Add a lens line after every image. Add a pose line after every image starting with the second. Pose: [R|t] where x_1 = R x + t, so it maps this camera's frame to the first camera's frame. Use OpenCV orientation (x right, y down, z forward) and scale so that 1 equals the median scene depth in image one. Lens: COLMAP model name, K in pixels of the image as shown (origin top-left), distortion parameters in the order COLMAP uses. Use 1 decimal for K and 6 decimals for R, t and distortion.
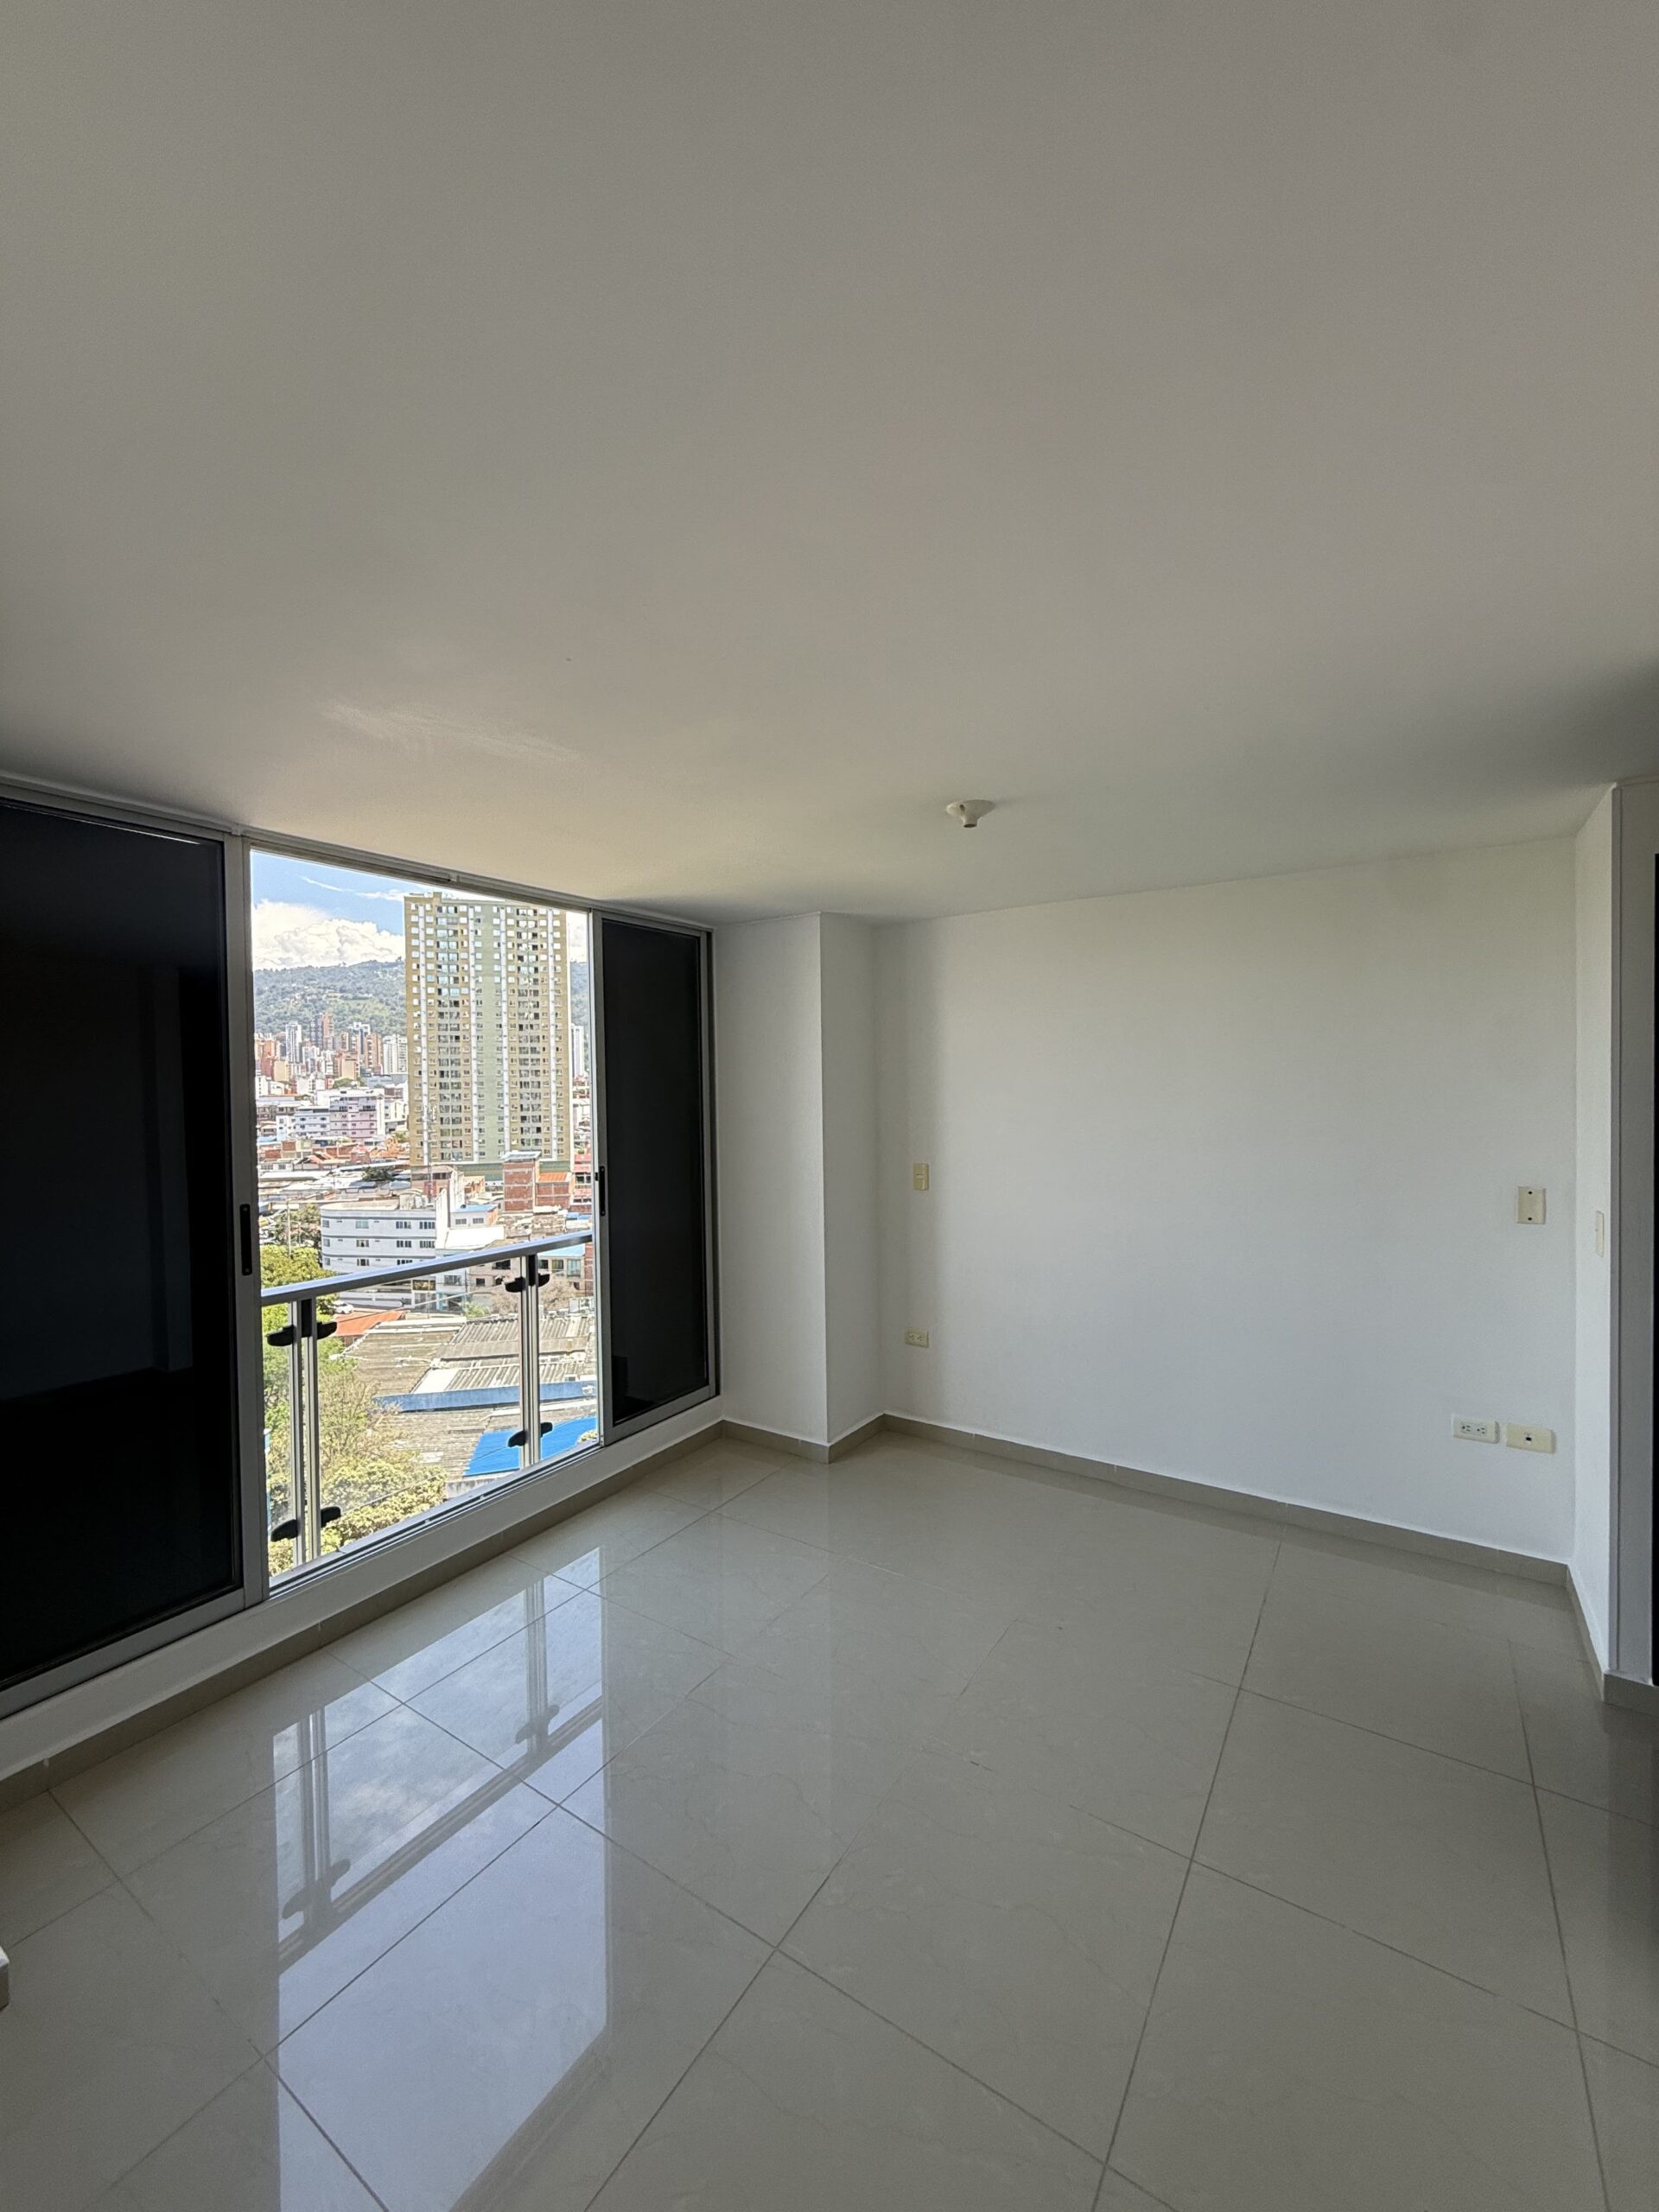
lens RADIAL K [[877.8, 0, 838.3], [0, 877.8, 1100.0], [0, 0, 1]] dist [-0.002040, -0.001077]
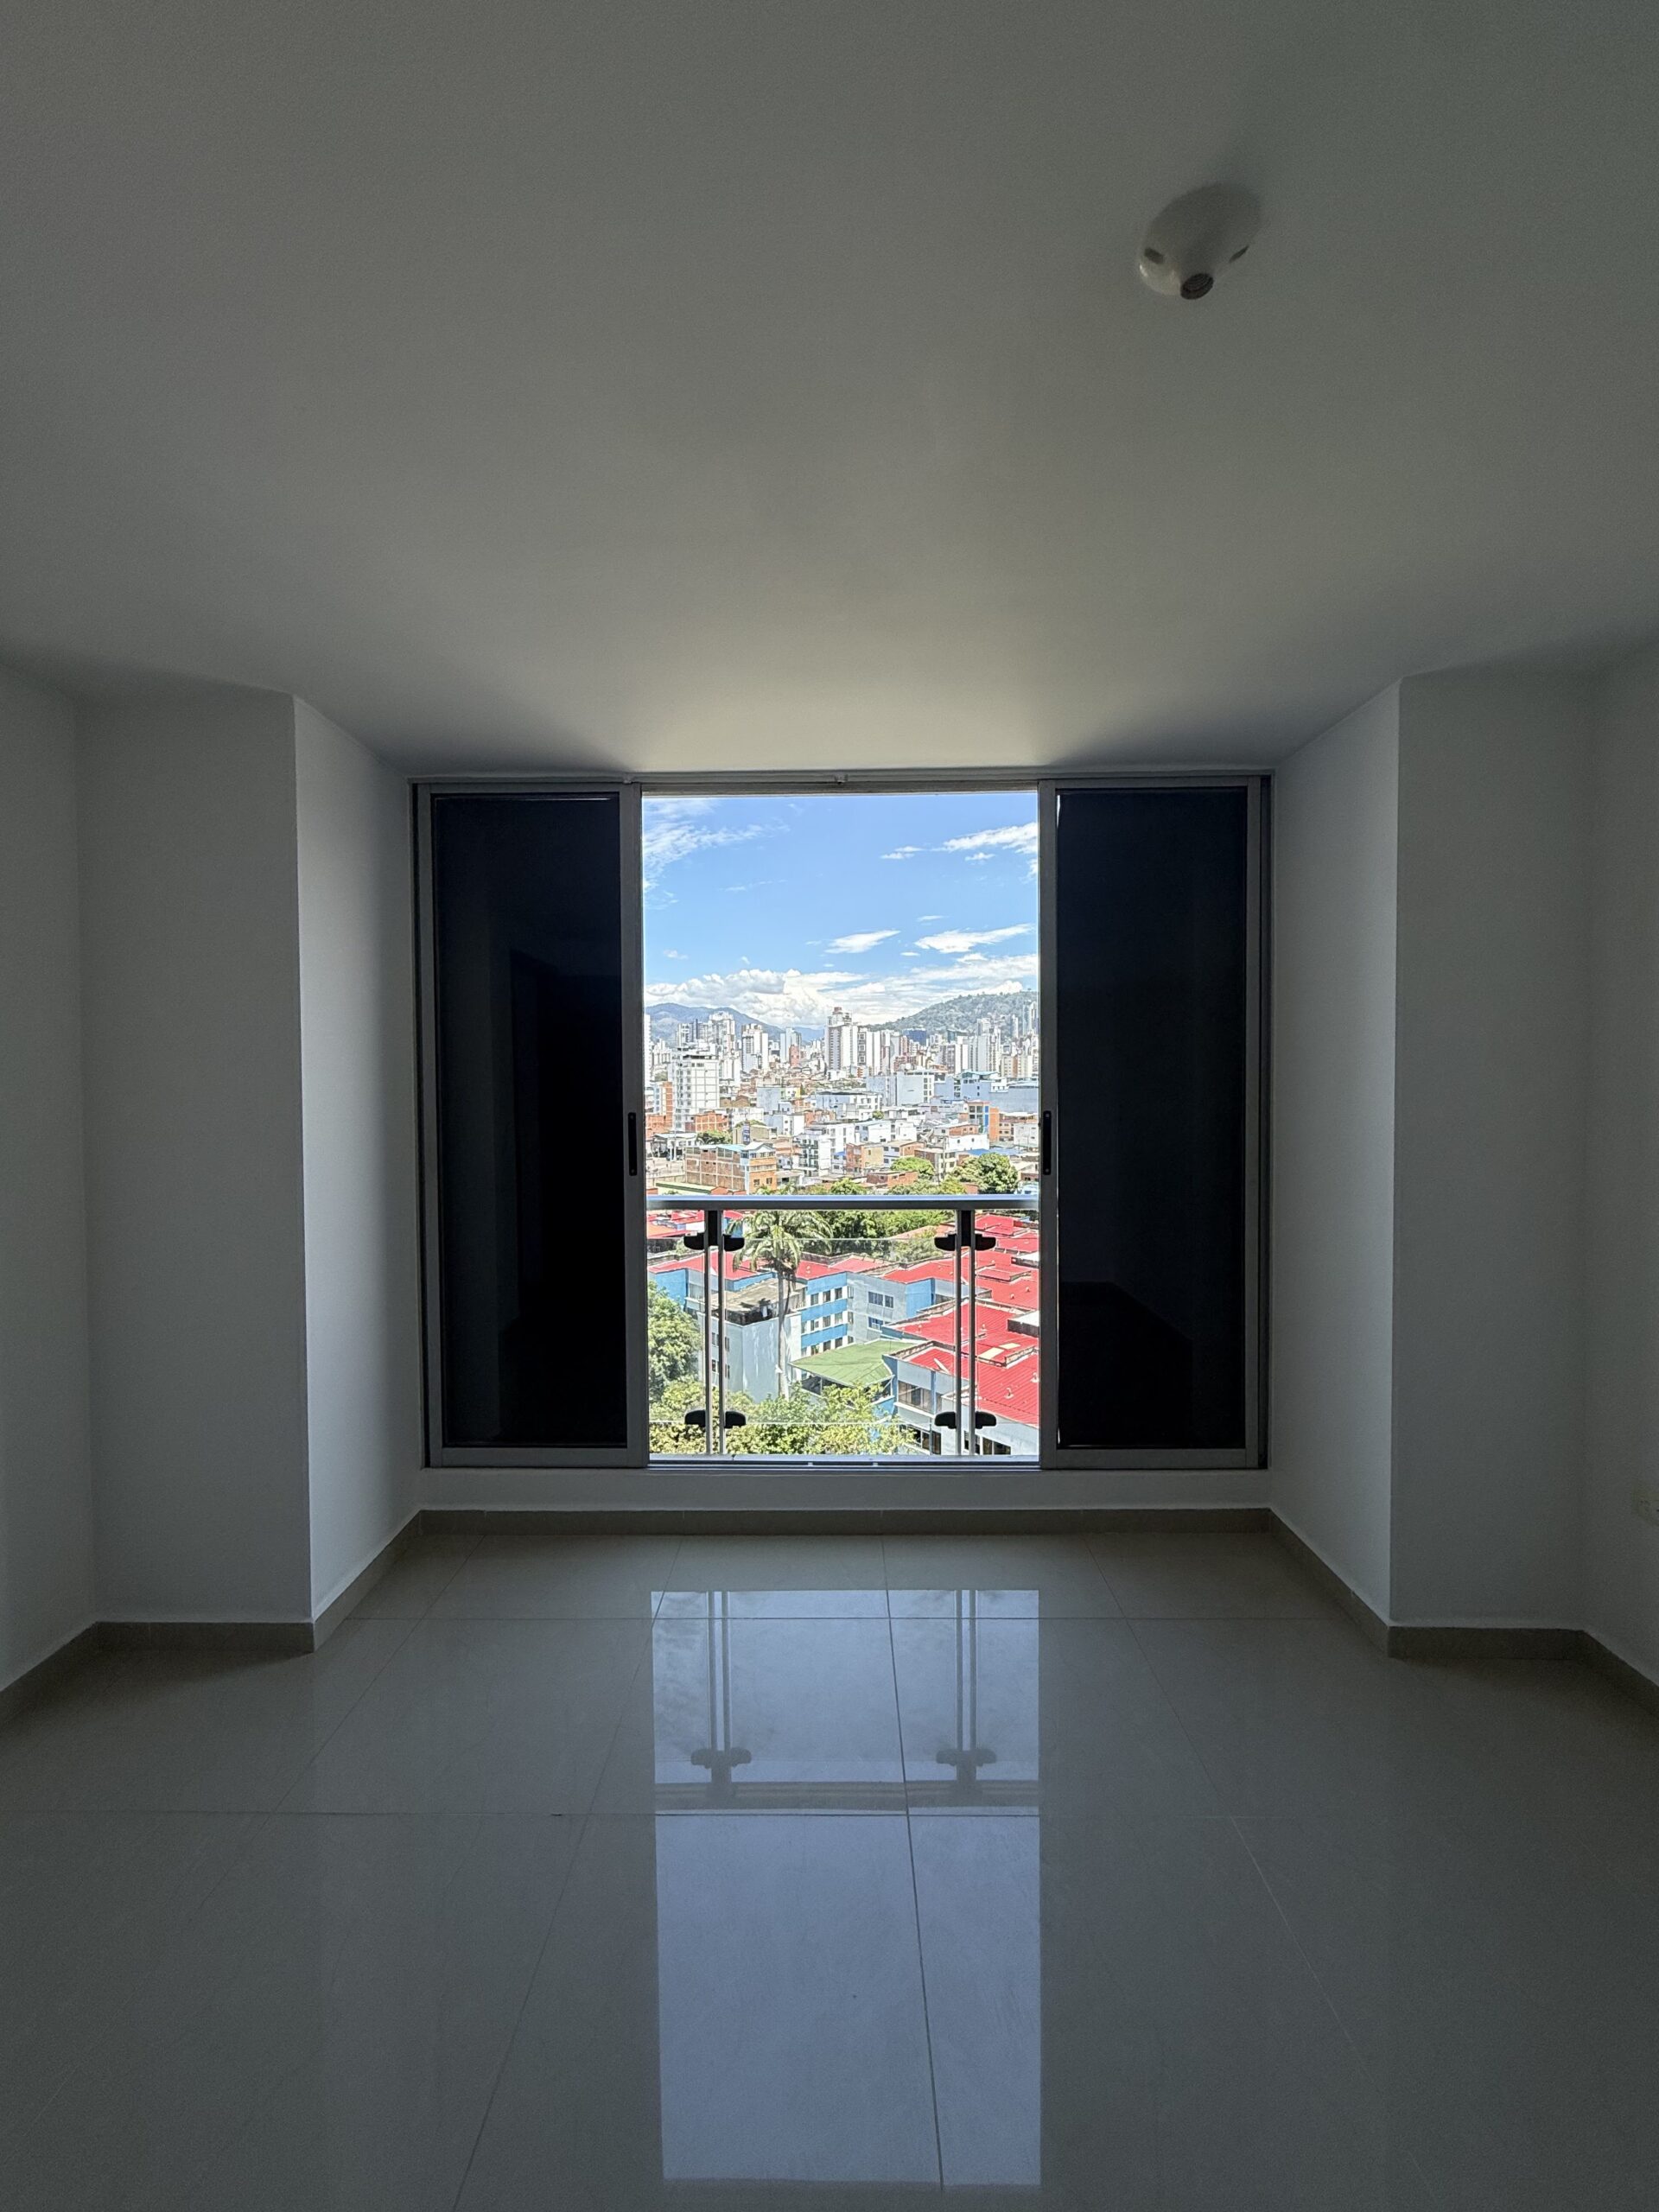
lens RADIAL K [[877.8, 0, 831.9], [0, 877.8, 1101.1], [0, 0, 1]] dist [-0.002040, -0.001077]
pose [[0.534846, 0.028305, -0.844475, 0.292930], [-0.012132, 0.999593, 0.025820, 0.050617], [0.844862, -0.003565, 0.534972, 0.434881]]
